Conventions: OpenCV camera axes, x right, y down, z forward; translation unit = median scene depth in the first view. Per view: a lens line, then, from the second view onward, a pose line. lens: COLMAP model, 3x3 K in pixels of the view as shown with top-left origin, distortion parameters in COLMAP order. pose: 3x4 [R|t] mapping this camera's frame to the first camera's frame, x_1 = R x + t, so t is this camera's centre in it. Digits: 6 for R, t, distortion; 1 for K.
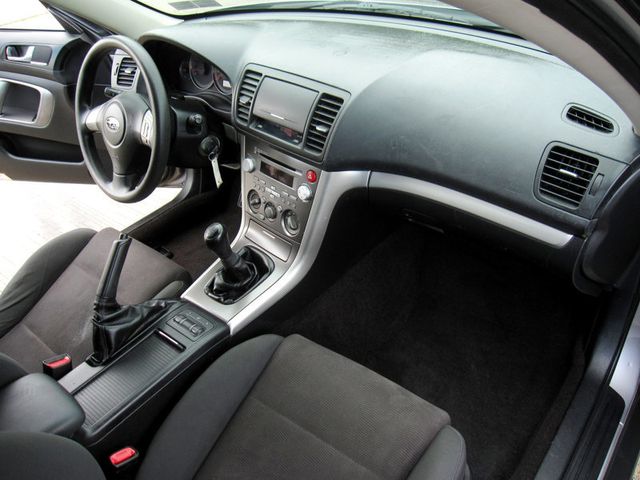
lens RADIAL K [[526.3, 0, 320.0], [0, 526.3, 240.0], [0, 0, 1]] dist [-0.050076, 0.010526]
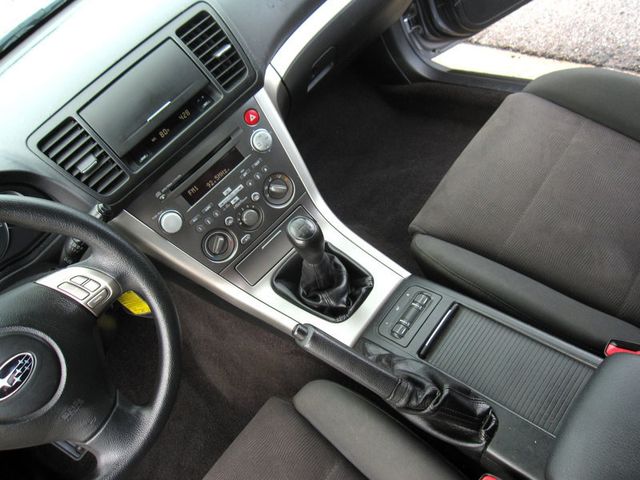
lens RADIAL K [[526.3, 0, 320.0], [0, 526.3, 240.0], [0, 0, 1]] dist [-0.050076, 0.010526]
pose [[0.092823, -0.713224, 0.694762, -0.670046], [0.859998, 0.409081, 0.305051, -0.194641], [-0.501784, 0.569178, 0.651344, 0.540233]]
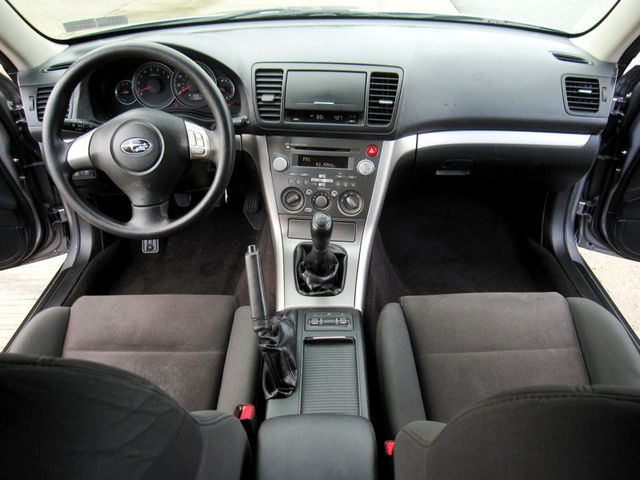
lens RADIAL K [[526.3, 0, 320.0], [0, 526.3, 240.0], [0, 0, 1]] dist [-0.050076, 0.010526]
pose [[0.778165, -0.275337, 0.564490, -0.751823], [0.323558, 0.946083, 0.015430, 0.001381], [-0.538302, 0.170638, 0.825296, 0.194587]]
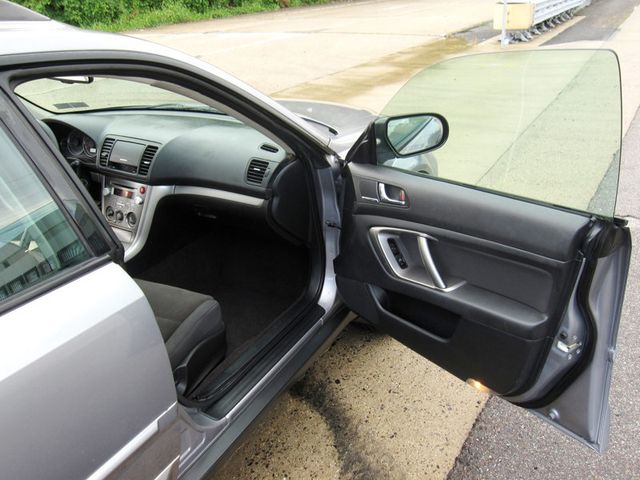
lens RADIAL K [[652.1, 0, 320.0], [0, 652.1, 240.0], [0, 0, 1]] dist [-0.099272, 0.009432]
pose [[0.981020, -0.024694, 0.192326, 0.146954], [0.071531, 0.967990, -0.240578, 0.607916], [-0.180229, 0.249770, 0.951385, -1.150622]]
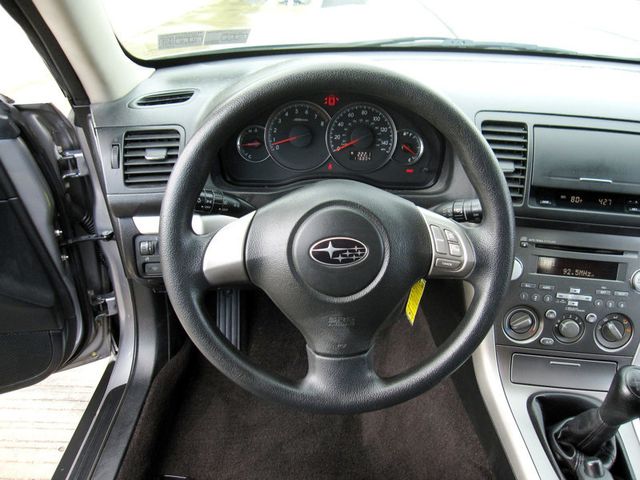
lens RADIAL K [[522.5, 0, 327.9], [0, 522.5, 235.8], [0, 0, 1]] dist [-0.048467, 0.010706]
pose [[0.754977, -0.202023, 0.623856, -0.757316], [0.294305, 0.954553, -0.047048, -0.239499], [-0.585999, 0.219124, 0.780122, 0.711632]]
